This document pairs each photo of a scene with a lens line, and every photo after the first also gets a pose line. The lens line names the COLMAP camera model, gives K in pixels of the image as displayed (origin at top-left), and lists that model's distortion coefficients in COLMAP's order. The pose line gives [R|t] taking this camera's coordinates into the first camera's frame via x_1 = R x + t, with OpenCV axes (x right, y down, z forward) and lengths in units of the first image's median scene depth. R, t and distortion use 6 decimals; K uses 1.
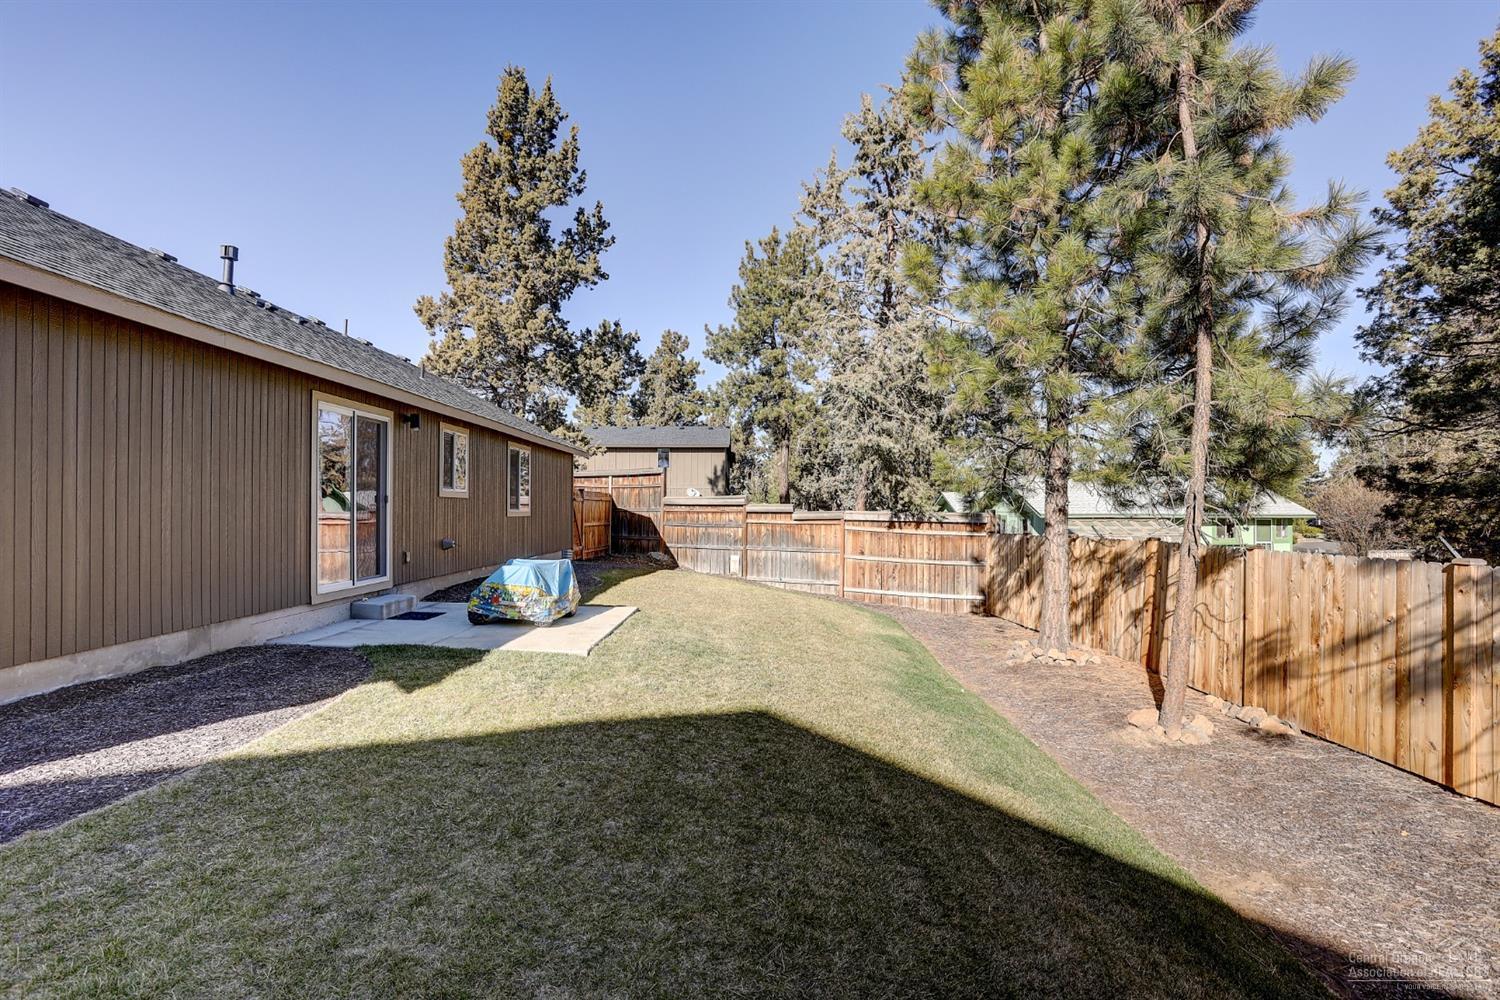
lens RADIAL K [[732.1, 0, 757.9], [0, 732.1, 503.4], [0, 0, 1]] dist [-0.077761, 0.034000]
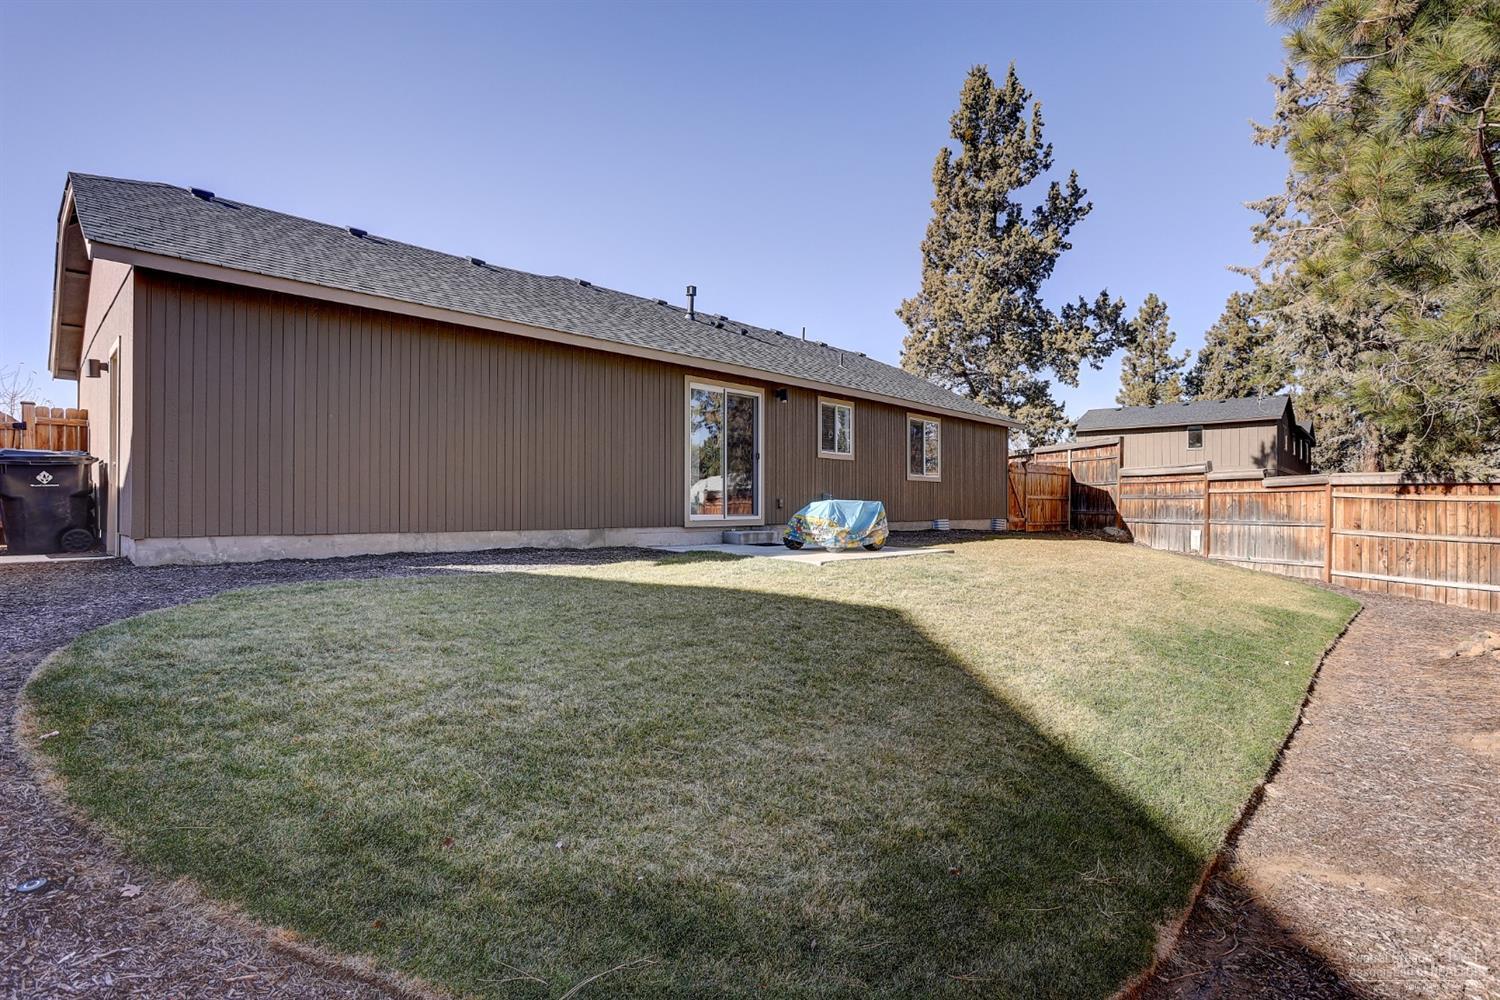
lens RADIAL K [[732.1, 0, 757.9], [0, 732.1, 503.4], [0, 0, 1]] dist [-0.077761, 0.034000]
pose [[0.731162, -0.005201, -0.682185, 0.172161], [0.006970, 0.999976, -0.000153, 0.035684], [0.682169, -0.004643, 0.731180, 0.015057]]
